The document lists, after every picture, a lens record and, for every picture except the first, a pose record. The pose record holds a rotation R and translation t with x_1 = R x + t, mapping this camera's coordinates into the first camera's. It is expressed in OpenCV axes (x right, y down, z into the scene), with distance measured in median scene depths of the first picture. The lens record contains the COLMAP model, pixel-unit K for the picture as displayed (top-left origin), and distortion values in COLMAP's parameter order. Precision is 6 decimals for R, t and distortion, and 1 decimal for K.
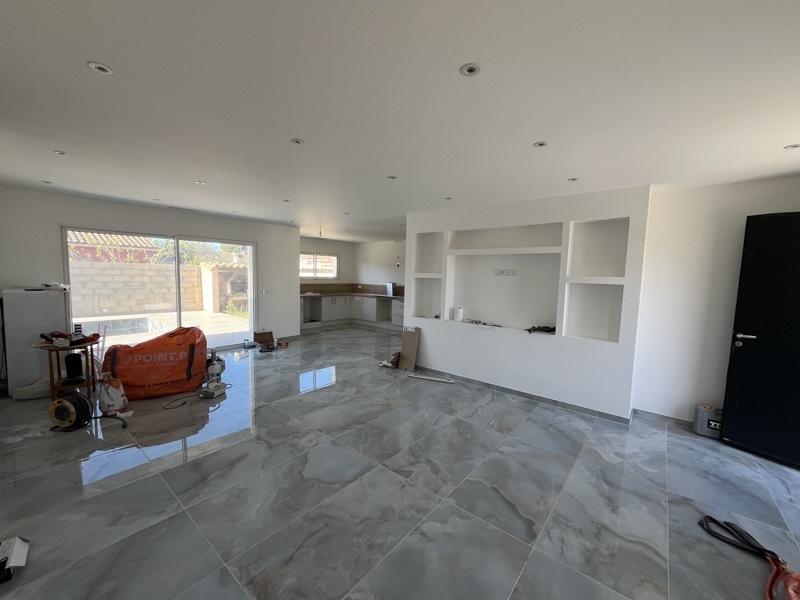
lens RADIAL K [[323.0, 0, 400.0], [0, 323.0, 300.0], [0, 0, 1]] dist [-0.001020, -0.000041]
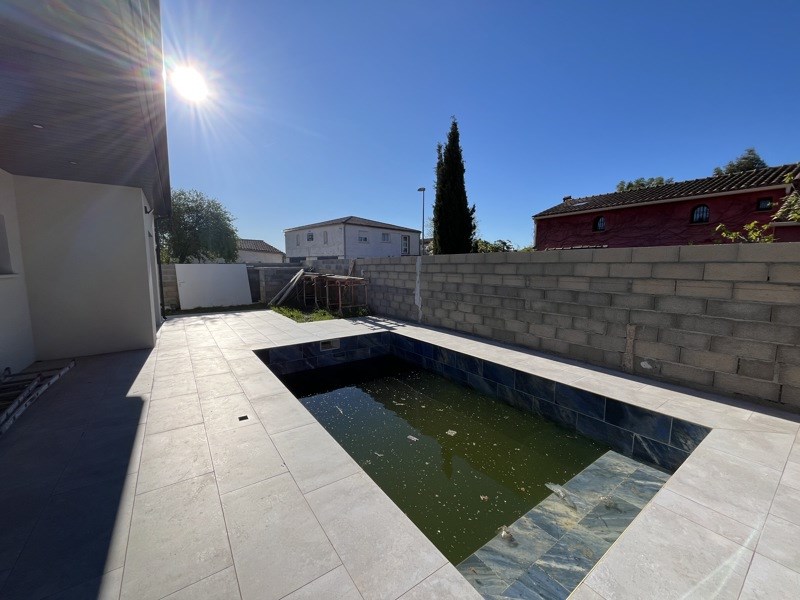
lens RADIAL K [[323.0, 0, 400.0], [0, 323.0, 300.0], [0, 0, 1]] dist [-0.001020, -0.000041]
pose [[-0.260347, 0.068636, -0.963072, -0.440986], [-0.094407, 0.990881, 0.096139, -0.059682], [0.960888, 0.115951, -0.251494, 0.790648]]
